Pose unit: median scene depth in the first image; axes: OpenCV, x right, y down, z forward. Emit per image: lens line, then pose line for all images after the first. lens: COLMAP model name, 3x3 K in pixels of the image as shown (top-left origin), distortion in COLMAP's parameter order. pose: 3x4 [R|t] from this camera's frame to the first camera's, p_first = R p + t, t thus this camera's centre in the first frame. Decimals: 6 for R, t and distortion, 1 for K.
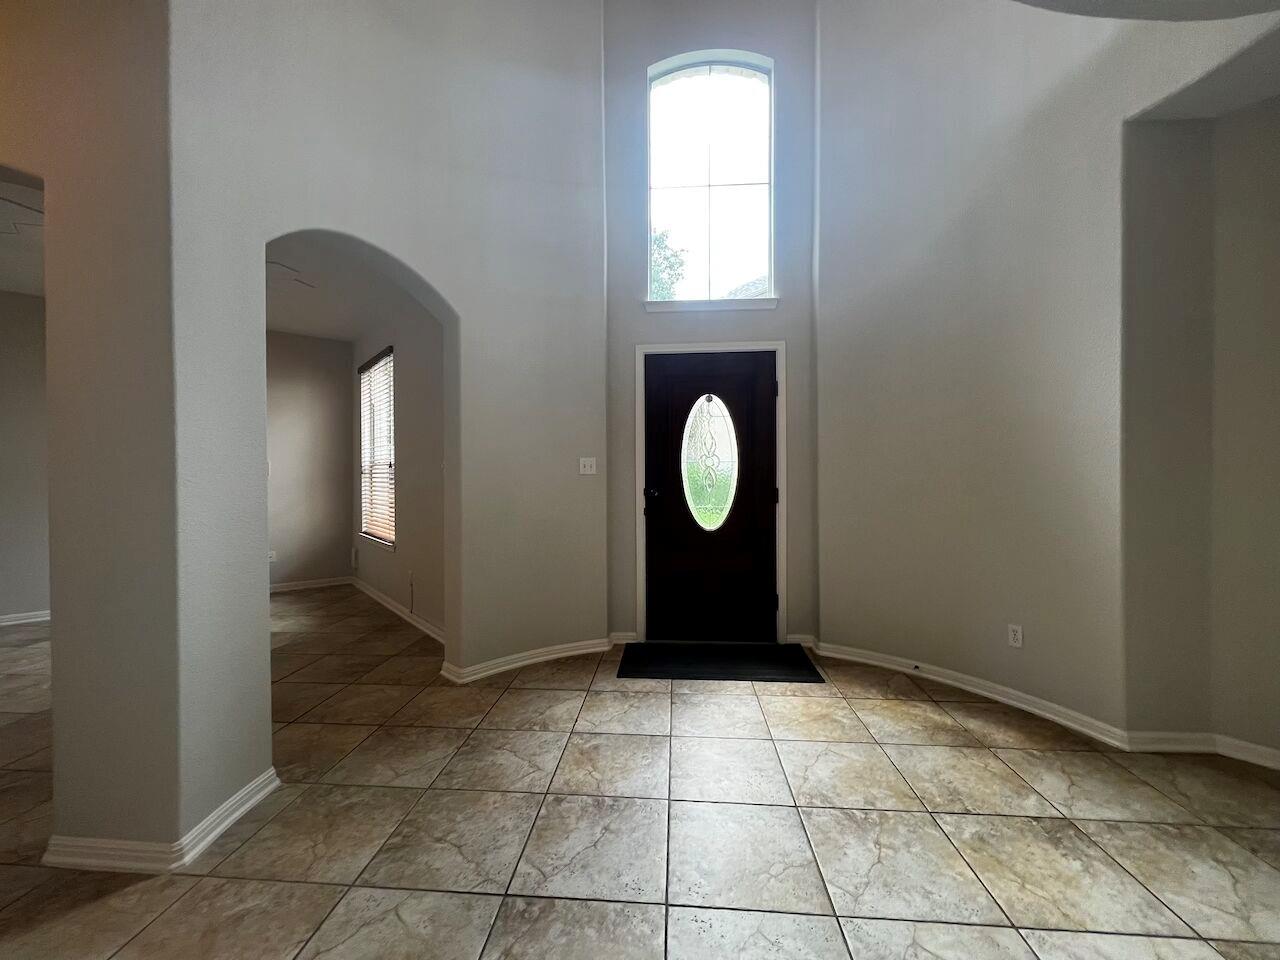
lens RADIAL K [[513.1, 0, 639.1], [0, 513.1, 475.7], [0, 0, 1]] dist [-0.001165, -0.000049]
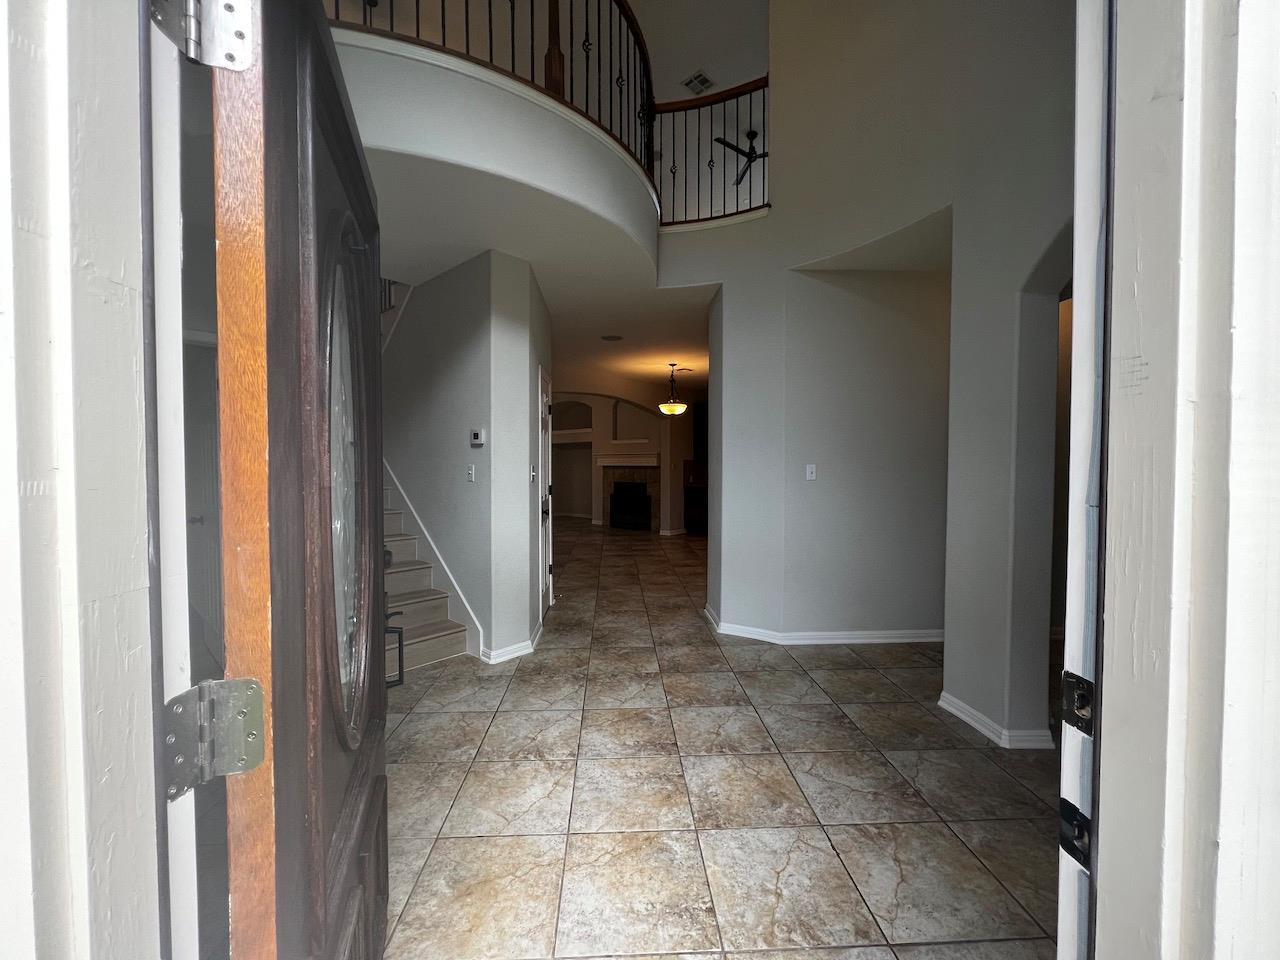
lens RADIAL K [[513.4, 0, 636.4], [0, 513.4, 476.4], [0, 0, 1]] dist [0.000129, 0.000097]
pose [[-0.993300, 0.008845, -0.115222, 0.253348], [0.005380, 0.999525, 0.030342, -0.063126], [0.115435, 0.029519, -0.992876, 1.869293]]
